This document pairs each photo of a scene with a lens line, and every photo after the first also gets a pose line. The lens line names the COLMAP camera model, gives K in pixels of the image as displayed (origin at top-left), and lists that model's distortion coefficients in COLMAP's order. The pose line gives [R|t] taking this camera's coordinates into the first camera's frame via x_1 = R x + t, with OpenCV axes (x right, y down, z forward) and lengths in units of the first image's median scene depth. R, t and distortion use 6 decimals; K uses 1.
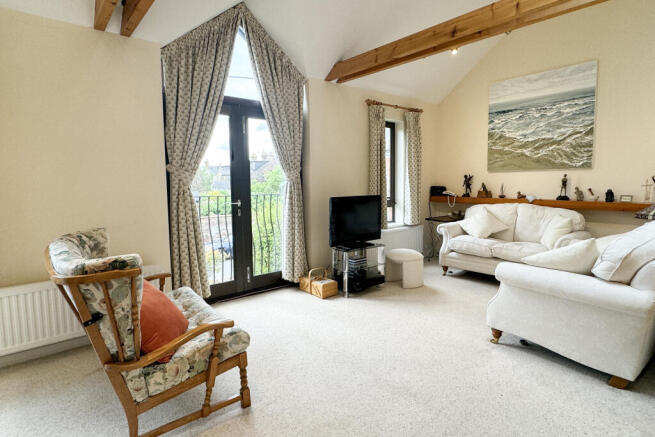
lens RADIAL K [[356.5, 0, 327.9], [0, 356.5, 211.8], [0, 0, 1]] dist [-0.003212, -0.000389]
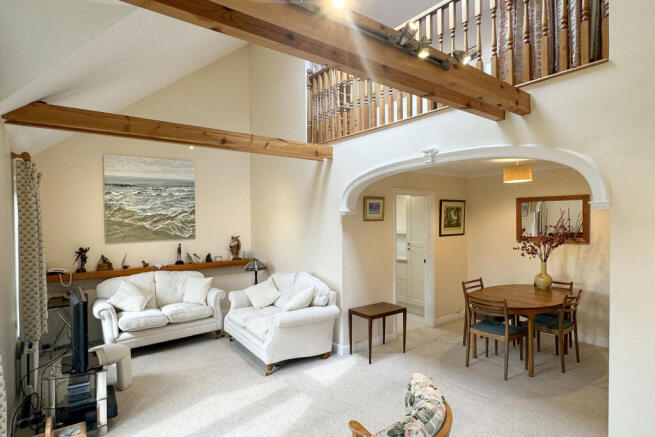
lens RADIAL K [[356.5, 0, 325.0], [0, 356.5, 222.6], [0, 0, 1]] dist [-0.003212, -0.000389]
pose [[0.037674, -0.002729, 0.999286, -0.560805], [0.097034, 0.995281, -0.000940, -0.123770], [-0.994568, 0.097000, 0.037761, 0.413119]]
